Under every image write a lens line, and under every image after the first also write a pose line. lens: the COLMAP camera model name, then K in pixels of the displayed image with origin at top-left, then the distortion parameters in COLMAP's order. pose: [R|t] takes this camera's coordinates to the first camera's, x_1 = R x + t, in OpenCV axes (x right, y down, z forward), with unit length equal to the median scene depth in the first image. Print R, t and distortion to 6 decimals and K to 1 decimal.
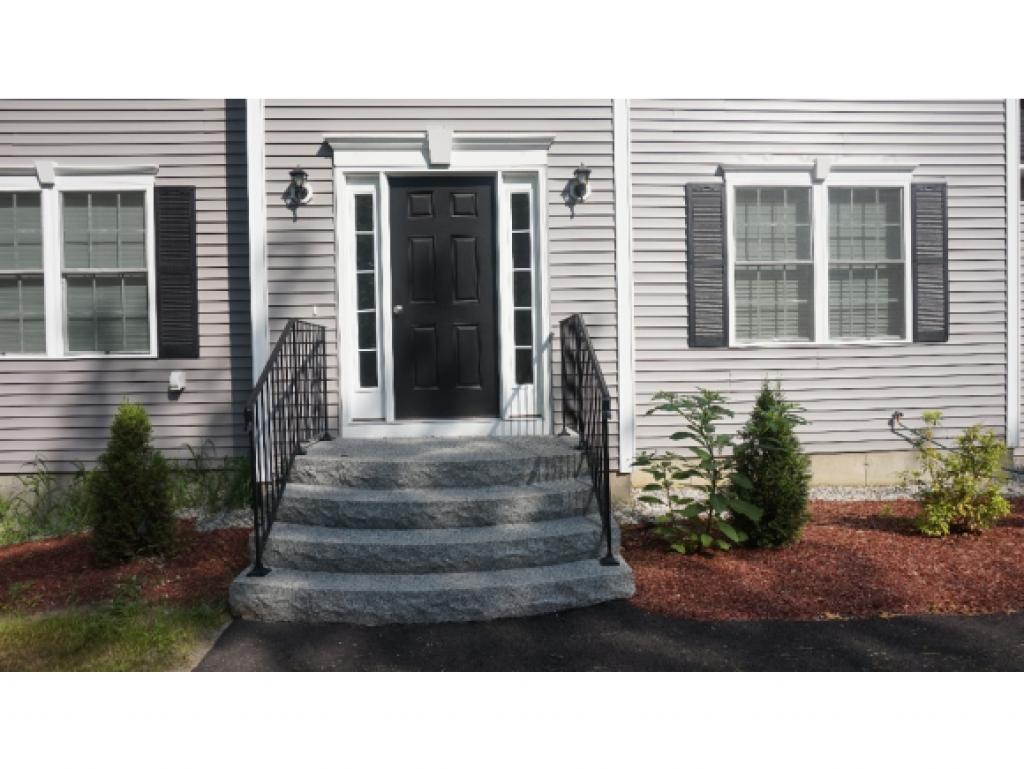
lens RADIAL K [[690.1, 0, 514.2], [0, 690.1, 383.7], [0, 0, 1]] dist [-0.030761, 0.017956]
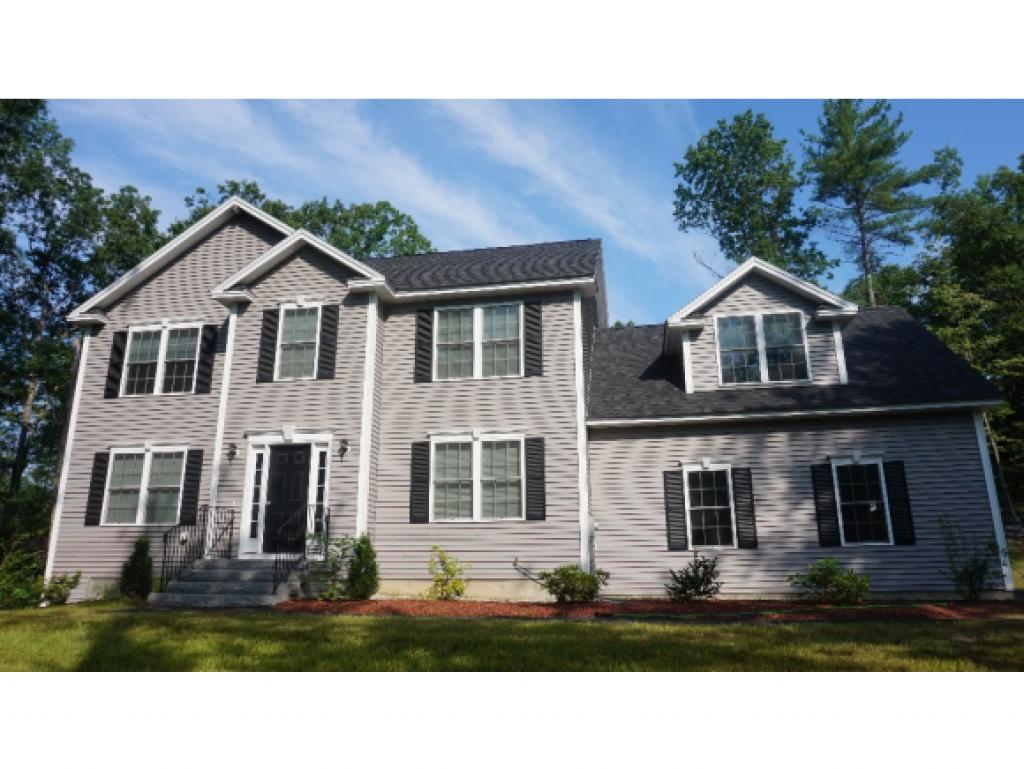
lens RADIAL K [[690.1, 0, 510.0], [0, 690.1, 382.6], [0, 0, 1]] dist [-0.030761, 0.017956]
pose [[0.972394, -0.045826, -0.228800, 1.118802], [-0.023704, 0.956055, -0.292228, 0.150307], [0.232138, 0.289585, 0.928576, -1.002848]]
